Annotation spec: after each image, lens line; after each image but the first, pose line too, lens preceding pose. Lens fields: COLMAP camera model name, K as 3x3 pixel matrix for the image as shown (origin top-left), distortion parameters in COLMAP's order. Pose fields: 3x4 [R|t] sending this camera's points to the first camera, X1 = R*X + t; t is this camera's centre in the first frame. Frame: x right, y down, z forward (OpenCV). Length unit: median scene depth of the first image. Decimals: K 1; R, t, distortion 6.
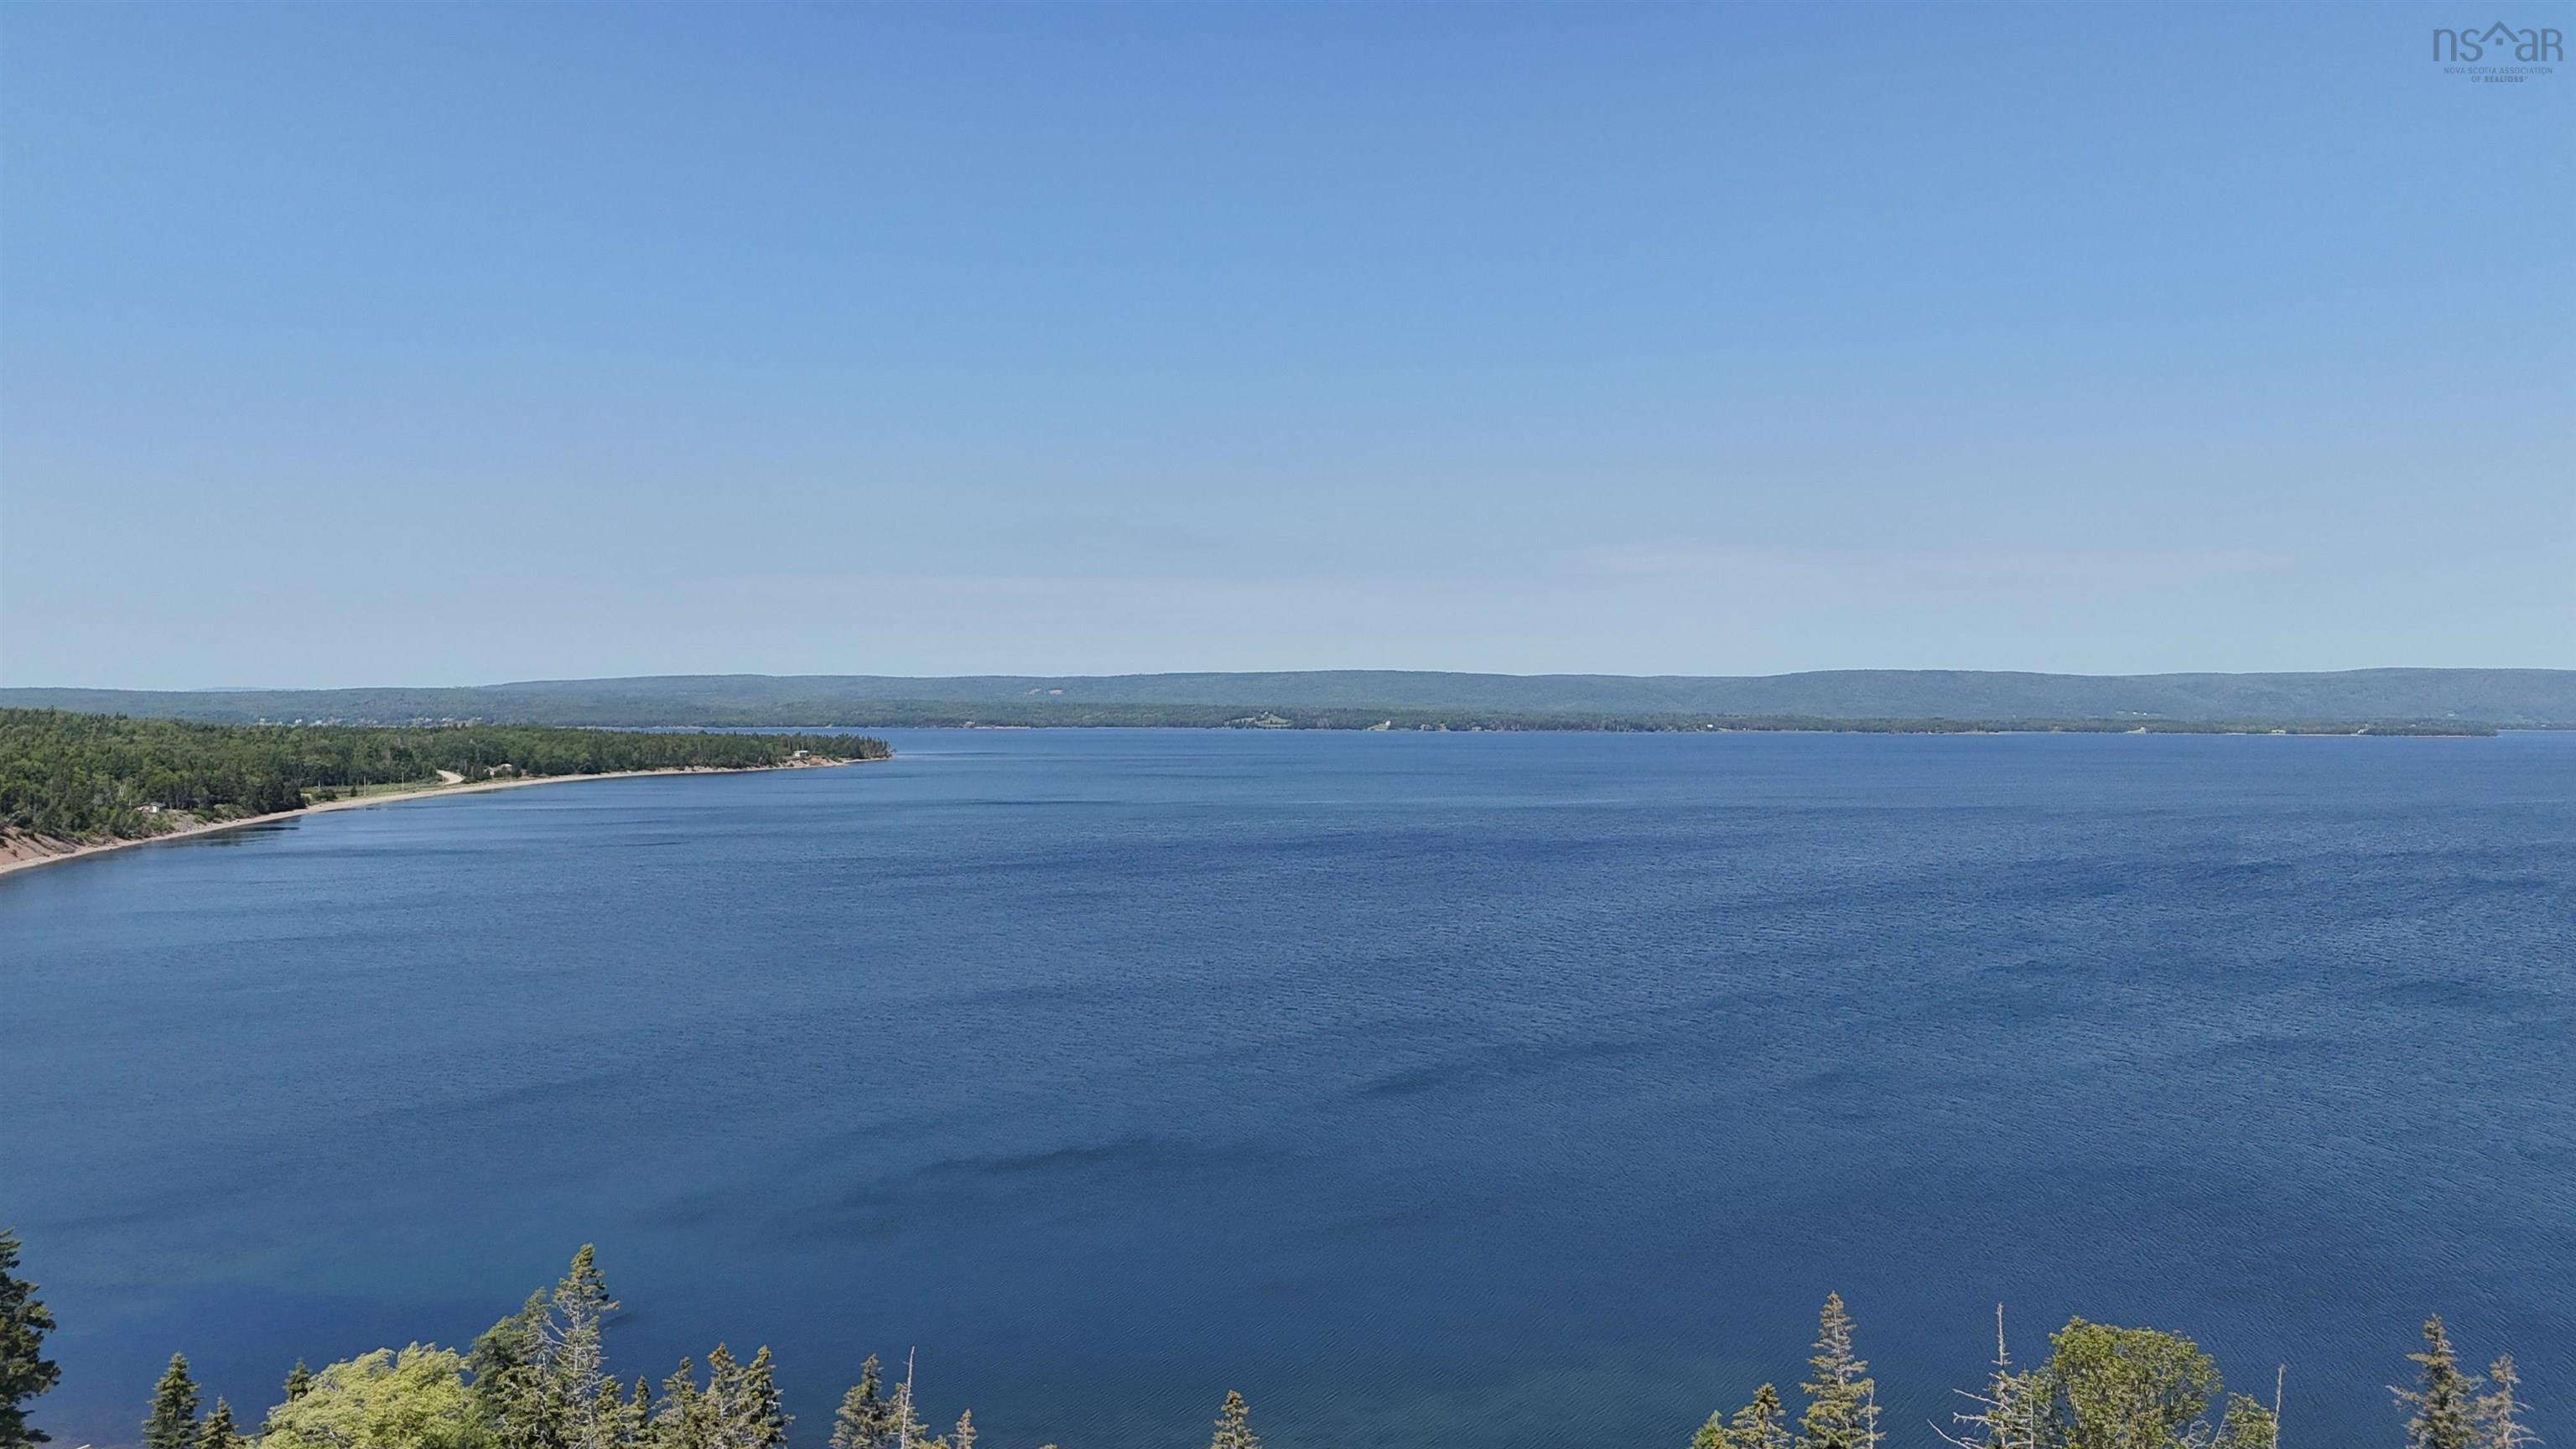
lens RADIAL K [[1892.6, 0, 1284.3], [0, 1892.6, 732.6], [0, 0, 1]] dist [0.077042, -0.076703]
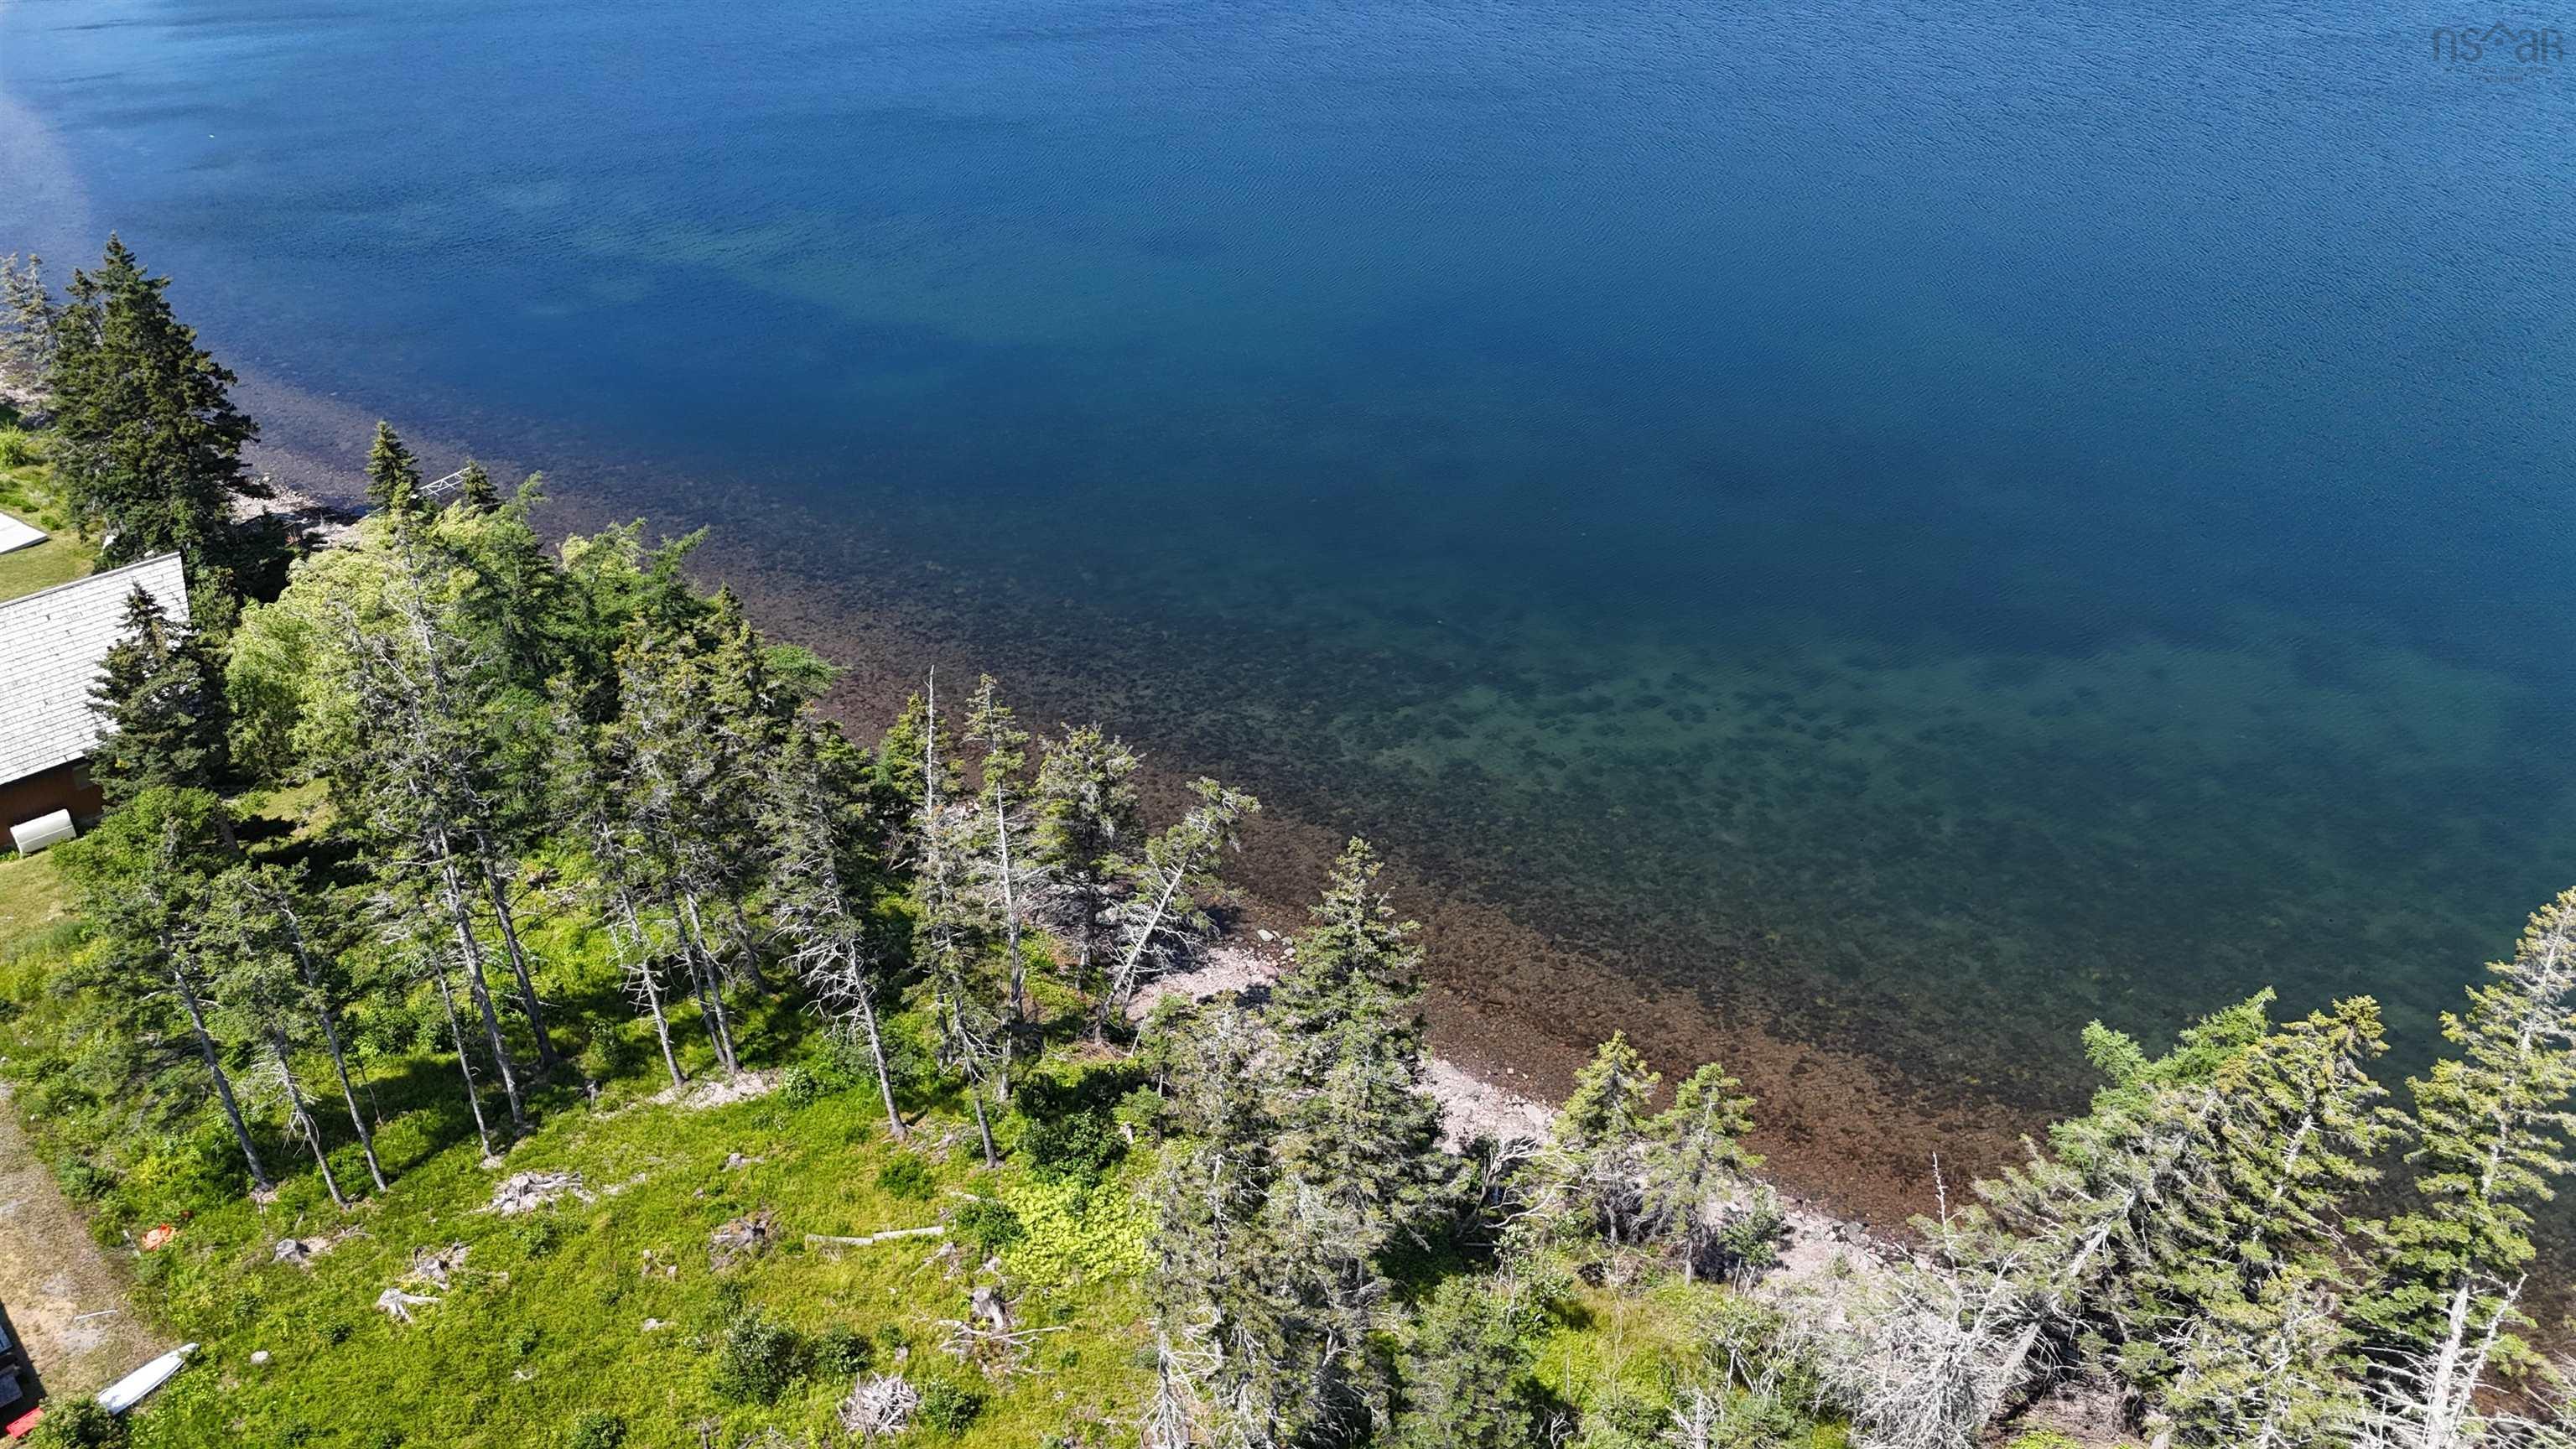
lens RADIAL K [[1892.6, 0, 1284.3], [0, 1892.6, 732.6], [0, 0, 1]] dist [0.077042, -0.076703]
pose [[0.920353, 0.194752, -0.339149, 0.121415], [0.007164, 0.858651, 0.512511, 0.003659], [0.391023, -0.474120, 0.788867, 0.425458]]
